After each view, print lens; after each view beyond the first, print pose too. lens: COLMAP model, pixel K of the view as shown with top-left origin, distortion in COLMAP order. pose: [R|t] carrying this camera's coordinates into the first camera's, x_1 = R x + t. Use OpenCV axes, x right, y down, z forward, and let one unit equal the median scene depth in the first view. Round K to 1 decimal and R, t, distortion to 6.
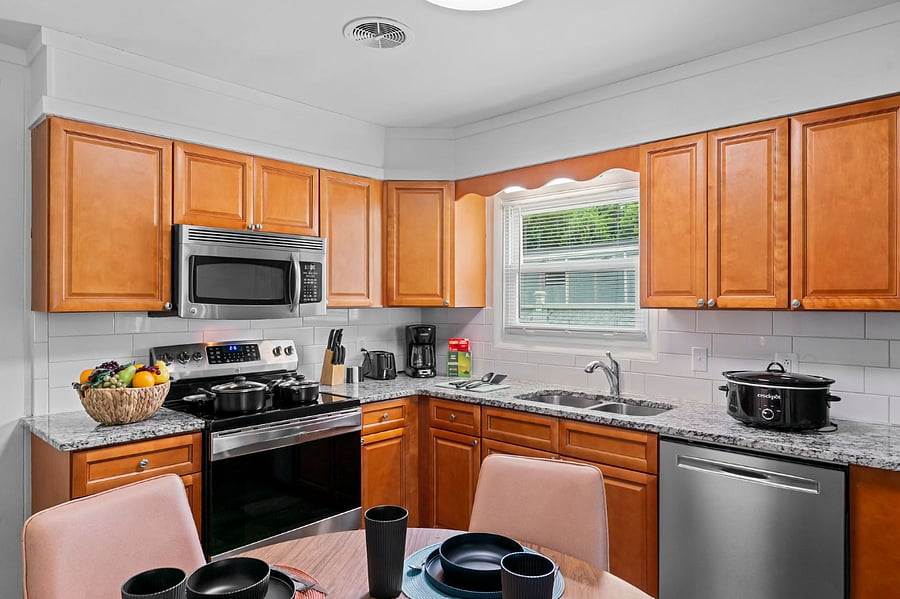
lens RADIAL K [[568.5, 0, 451.3], [0, 568.5, 300.4], [0, 0, 1]] dist [0.008253, -0.001274]
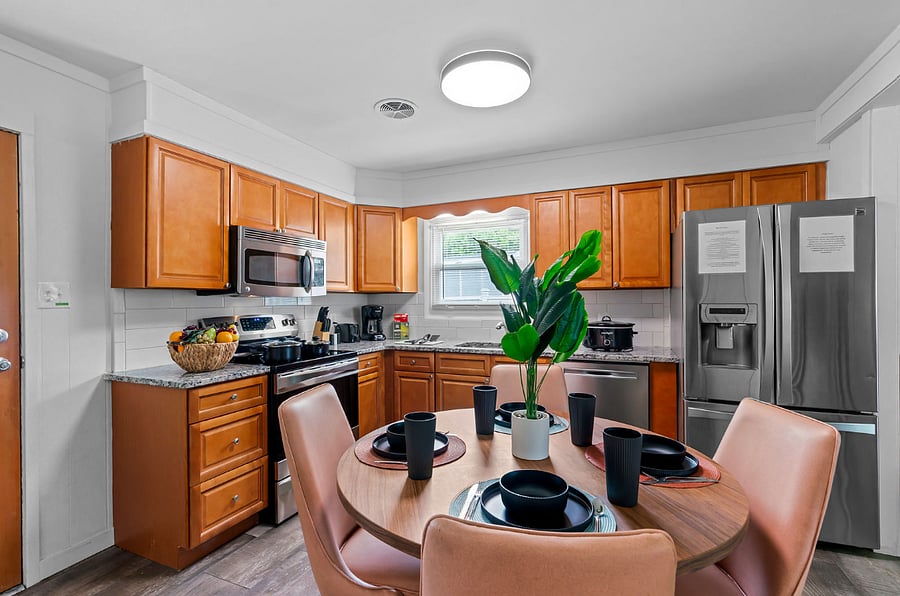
lens RADIAL K [[412.5, 0, 451.1], [0, 412.5, 299.7], [0, 0, 1]] dist [0.000457, 0.000888]
pose [[0.942706, -0.005065, 0.333585, -0.324811], [0.006221, 0.999978, -0.002399, 0.049157], [-0.333566, 0.004337, 0.942717, -0.096611]]
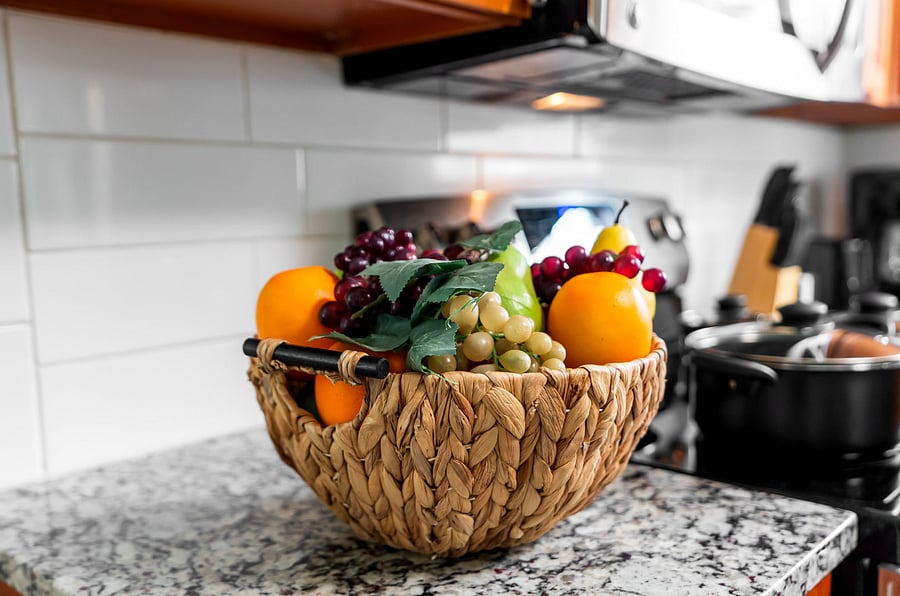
lens RADIAL K [[852.7, 0, 449.8], [0, 852.7, 298.8], [0, 0, 1]] dist [-0.001888, 0.000000]
pose [[0.999582, -0.023108, 0.017398, -0.537847], [0.020905, 0.992840, 0.117612, 0.090097], [-0.019991, -0.117199, 0.992907, 0.654832]]
